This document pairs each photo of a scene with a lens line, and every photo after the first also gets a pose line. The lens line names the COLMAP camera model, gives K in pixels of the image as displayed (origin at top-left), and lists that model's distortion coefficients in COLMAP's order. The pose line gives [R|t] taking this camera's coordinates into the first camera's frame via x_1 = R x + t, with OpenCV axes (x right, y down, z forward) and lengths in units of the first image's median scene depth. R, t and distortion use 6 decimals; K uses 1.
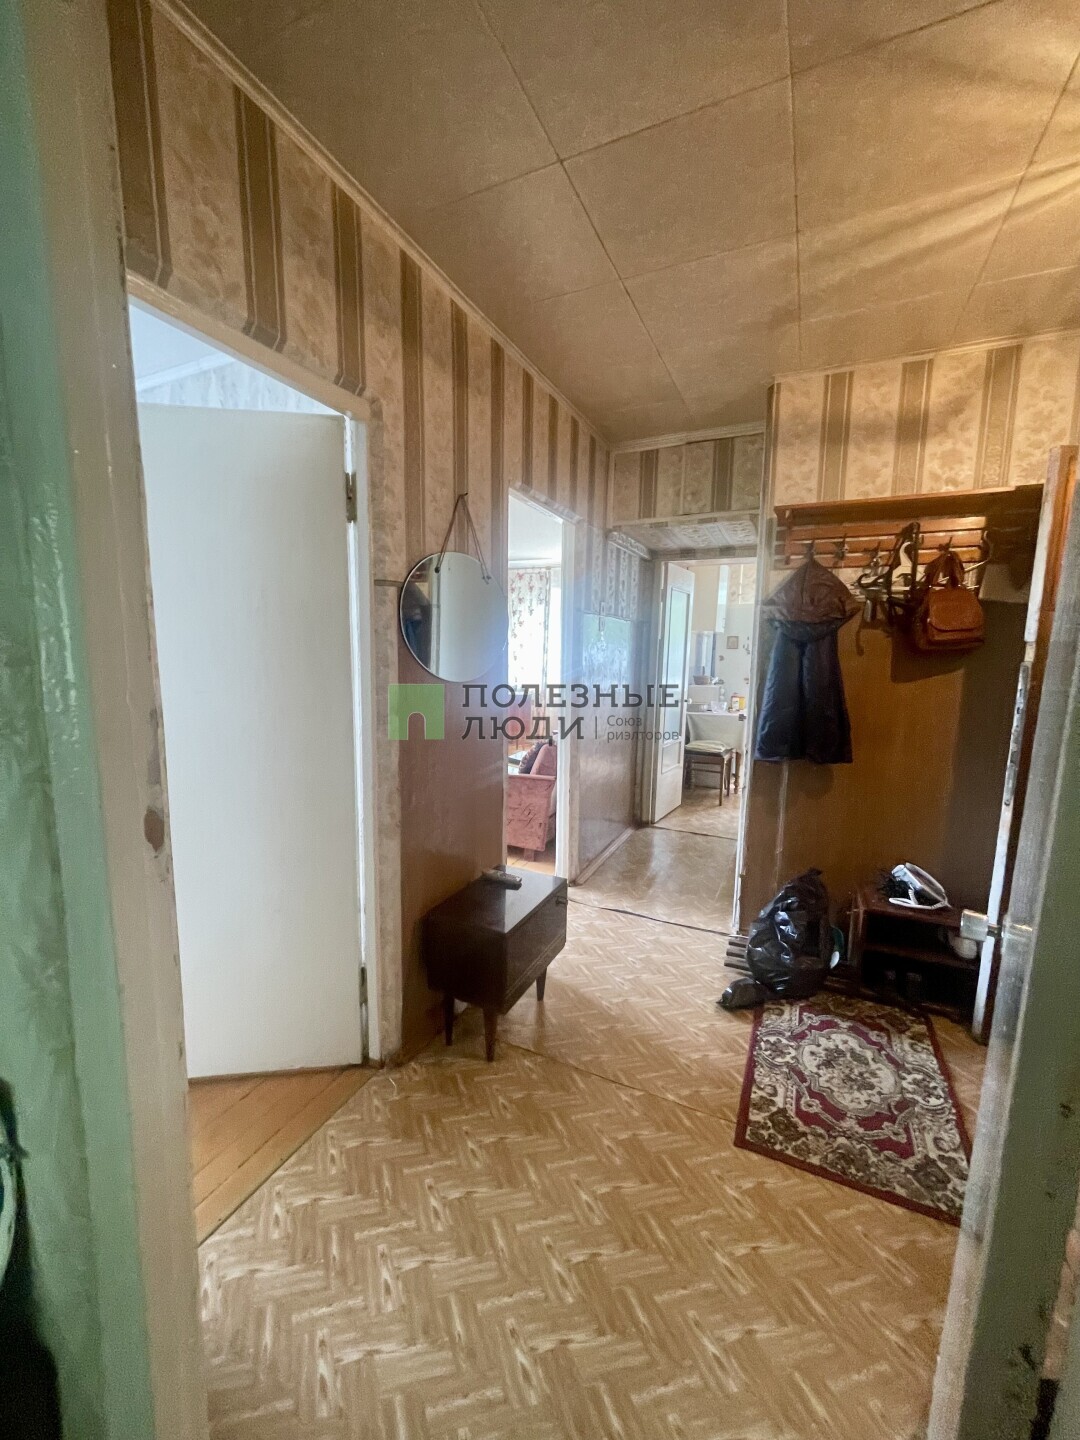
lens RADIAL K [[575.0, 0, 530.8], [0, 575.0, 727.7], [0, 0, 1]] dist [0.002855, 0.000539]
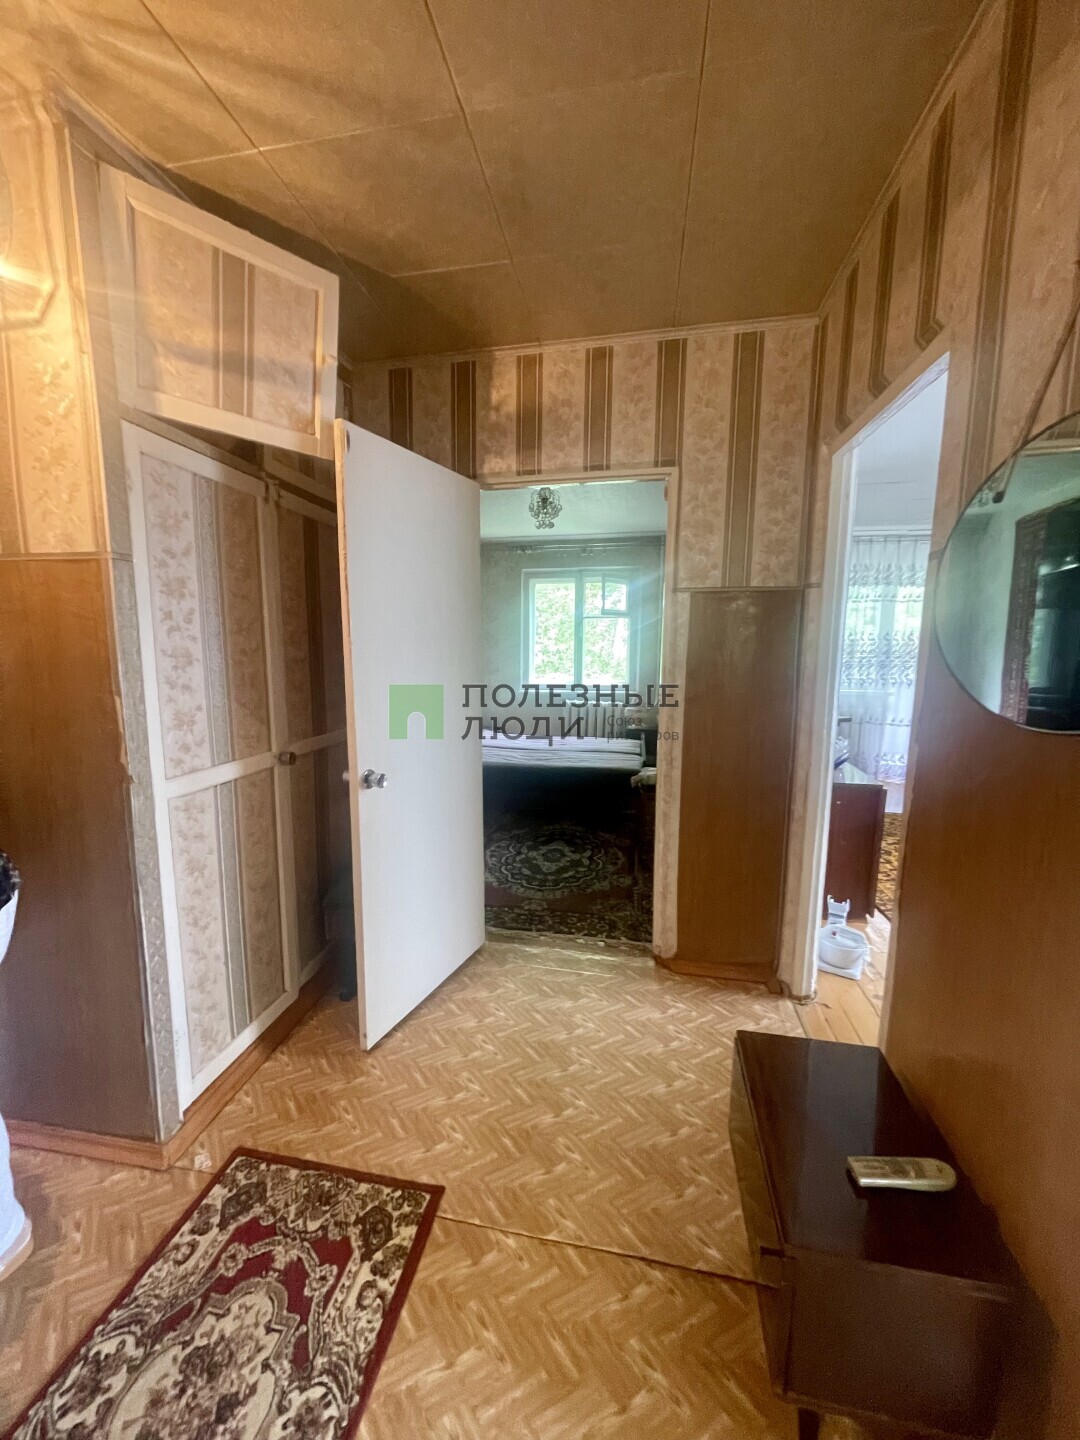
lens RADIAL K [[575.0, 0, 537.6], [0, 575.0, 723.5], [0, 0, 1]] dist [0.002855, 0.000539]
pose [[-0.960486, 0.011769, -0.278078, 0.359547], [-0.061312, 0.965615, 0.252641, -0.180786], [0.271490, 0.259708, -0.926739, 1.338322]]
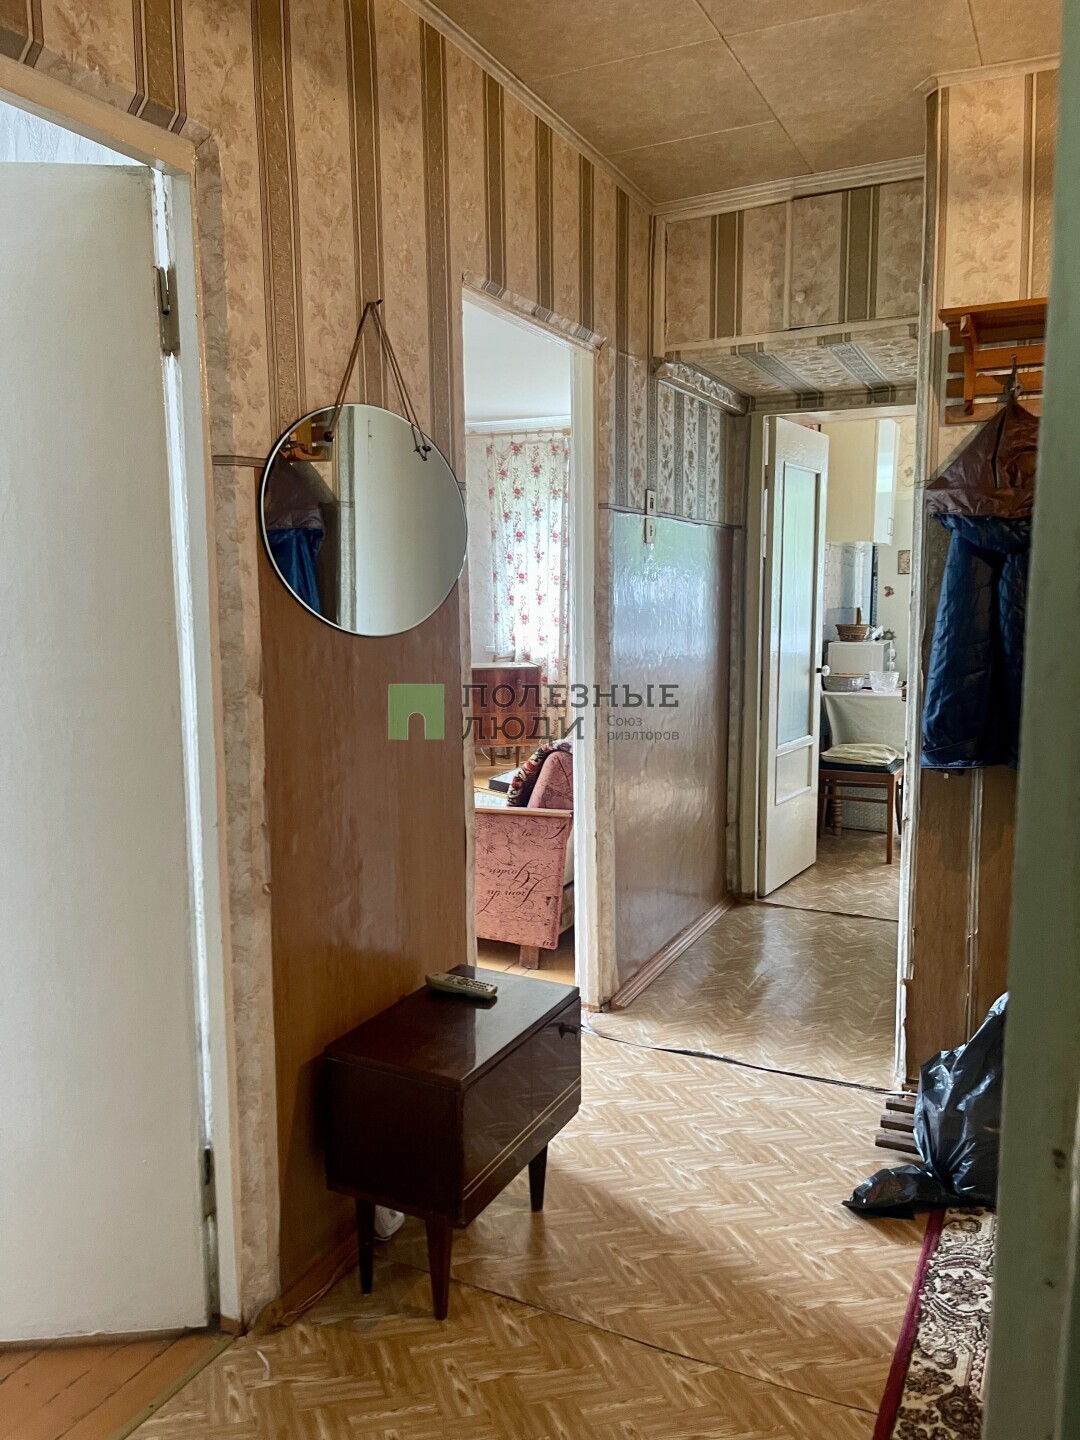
lens RADIAL K [[1080.6, 0, 553.8], [0, 1080.6, 718.4], [0, 0, 1]] dist [0.056657, -0.054199]
pose [[0.999798, -0.020111, -0.000479, 0.047335], [0.020103, 0.999708, -0.013404, 0.018245], [0.000749, 0.013392, 0.999910, -0.055461]]
